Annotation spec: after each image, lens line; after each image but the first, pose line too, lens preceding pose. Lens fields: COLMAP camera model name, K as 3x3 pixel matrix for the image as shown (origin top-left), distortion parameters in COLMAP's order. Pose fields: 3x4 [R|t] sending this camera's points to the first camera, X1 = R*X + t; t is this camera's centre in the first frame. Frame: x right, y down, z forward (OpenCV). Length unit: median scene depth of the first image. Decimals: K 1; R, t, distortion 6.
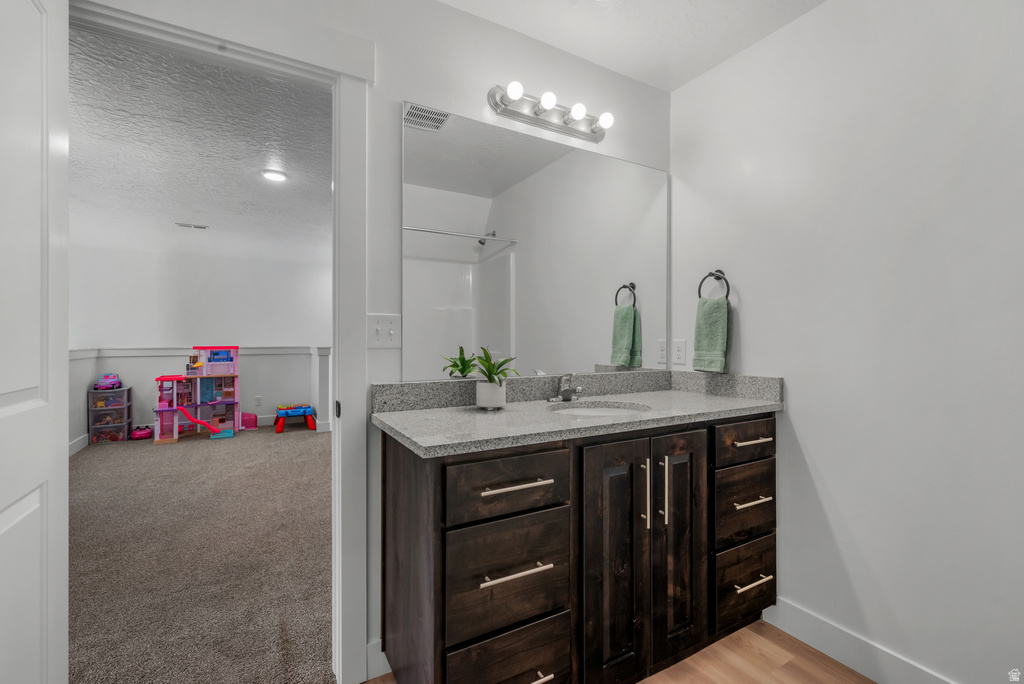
lens RADIAL K [[440.1, 0, 519.4], [0, 440.1, 343.8], [0, 0, 1]] dist [-0.000609, -0.000710]
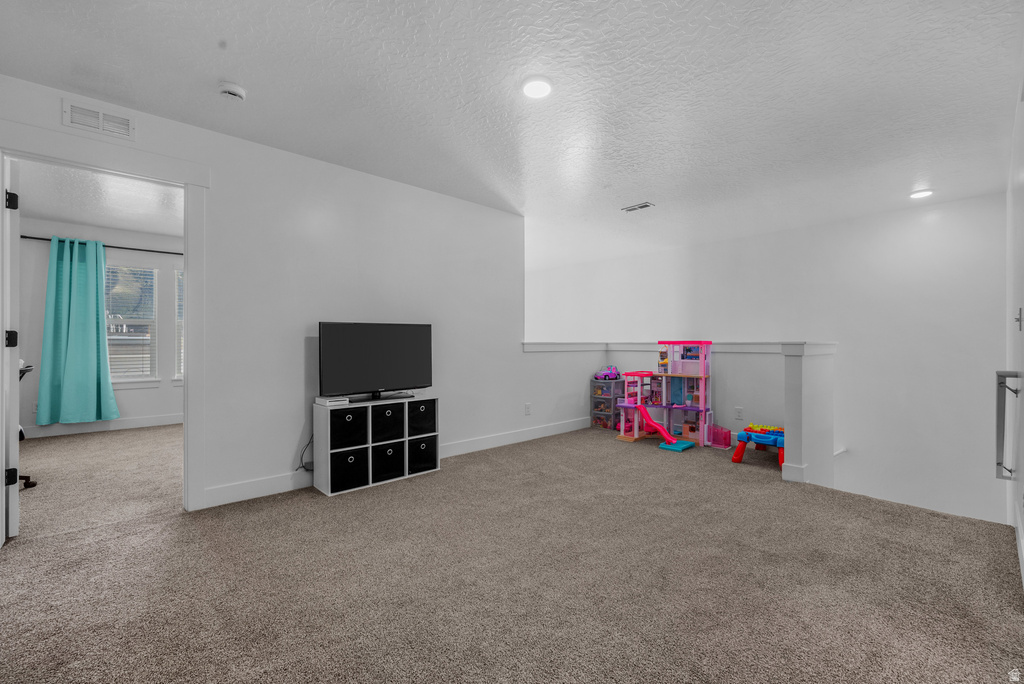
lens RADIAL K [[440.1, 0, 511.1], [0, 440.1, 339.7], [0, 0, 1]] dist [-0.000609, -0.000710]
pose [[0.217760, 0.000438, -0.976002, 0.078045], [-0.004374, 0.999990, -0.000527, 0.004883], [0.975993, 0.004384, 0.217760, 0.496632]]
